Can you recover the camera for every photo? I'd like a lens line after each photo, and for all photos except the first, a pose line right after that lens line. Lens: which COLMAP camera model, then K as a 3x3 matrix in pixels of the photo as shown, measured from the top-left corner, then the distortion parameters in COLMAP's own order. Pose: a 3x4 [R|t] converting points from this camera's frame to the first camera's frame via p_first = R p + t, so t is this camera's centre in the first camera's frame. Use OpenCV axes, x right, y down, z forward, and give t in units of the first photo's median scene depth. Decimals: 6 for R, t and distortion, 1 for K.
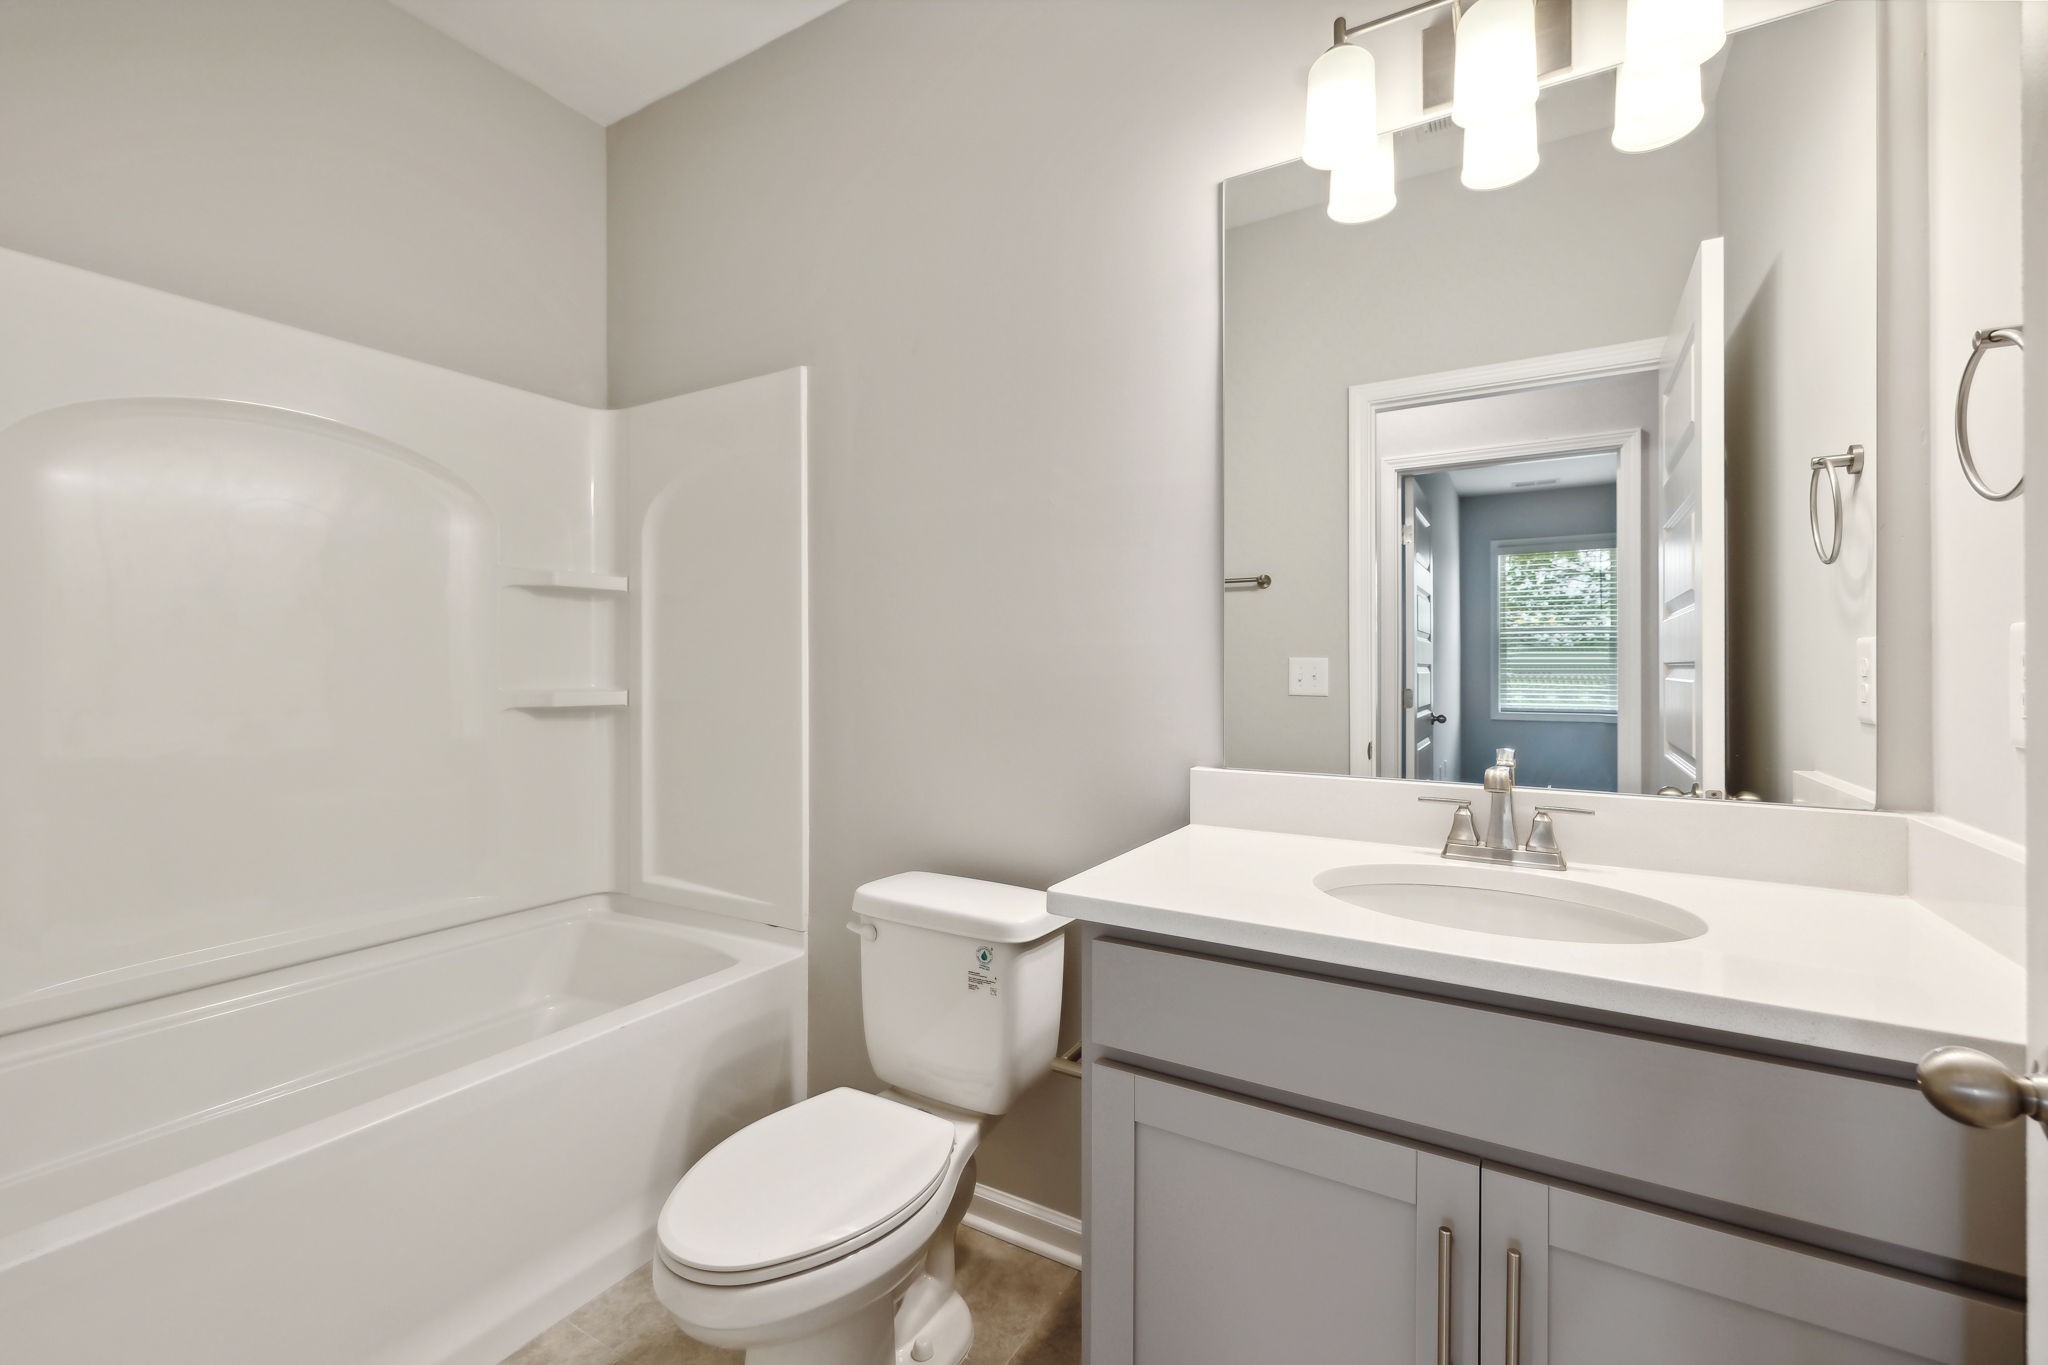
lens RADIAL K [[863.0, 0, 1021.6], [0, 863.0, 679.4], [0, 0, 1]] dist [0.000296, 0.000024]
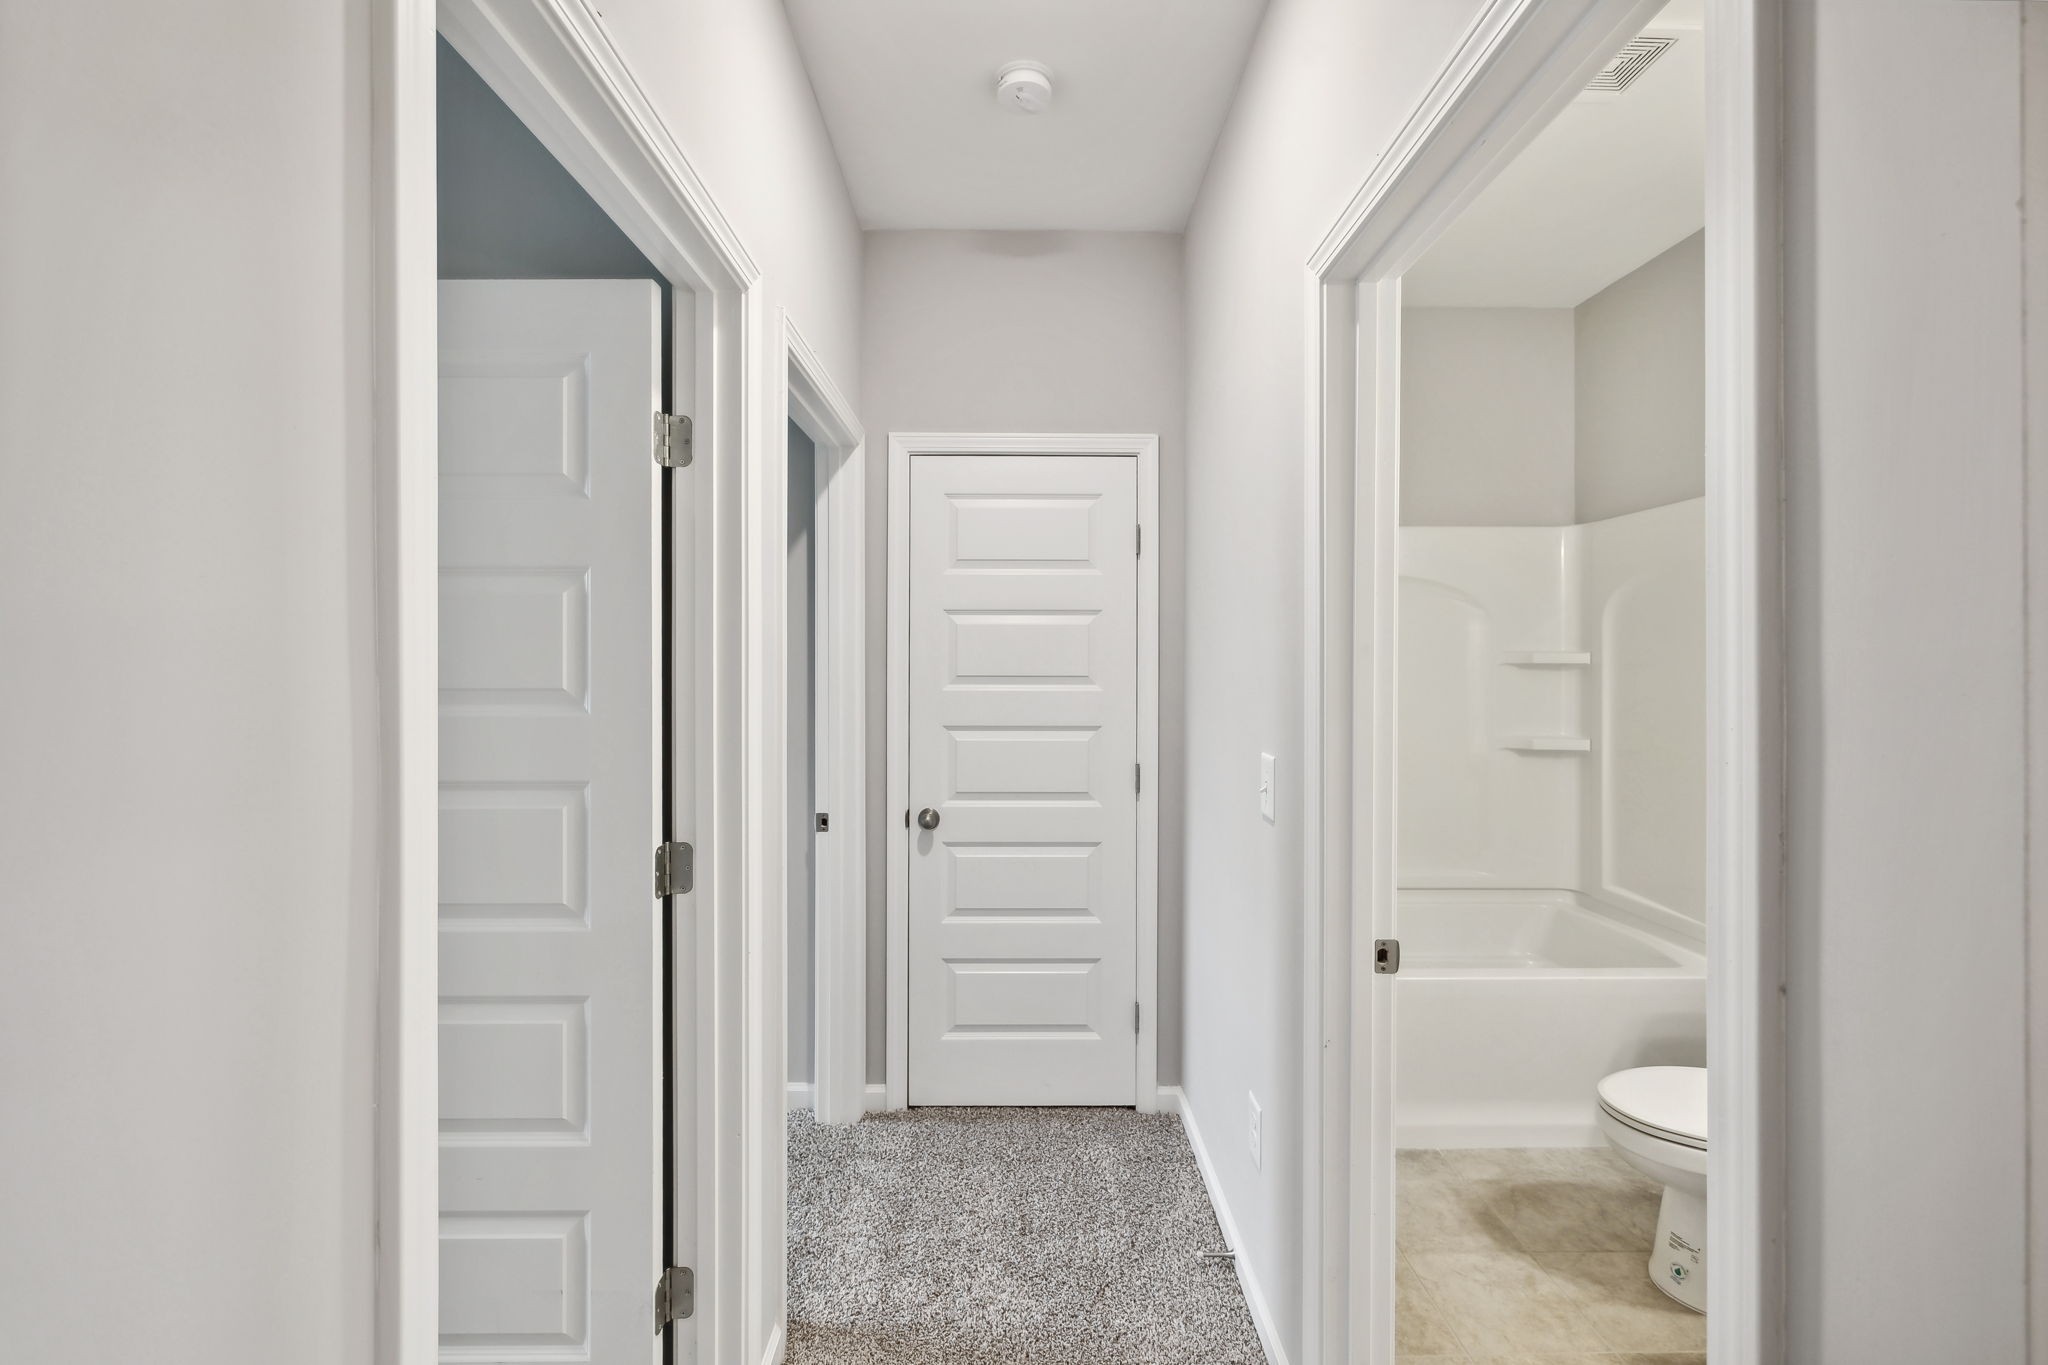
lens RADIAL K [[892.8, 0, 1023.9], [0, 892.8, 673.3], [0, 0, 1]] dist [-0.010956, -0.000191]
pose [[0.536077, 0.004781, -0.844156, 0.217440], [-0.000458, 0.999985, 0.005372, -0.094554], [0.844169, -0.002493, 0.536071, -0.442461]]
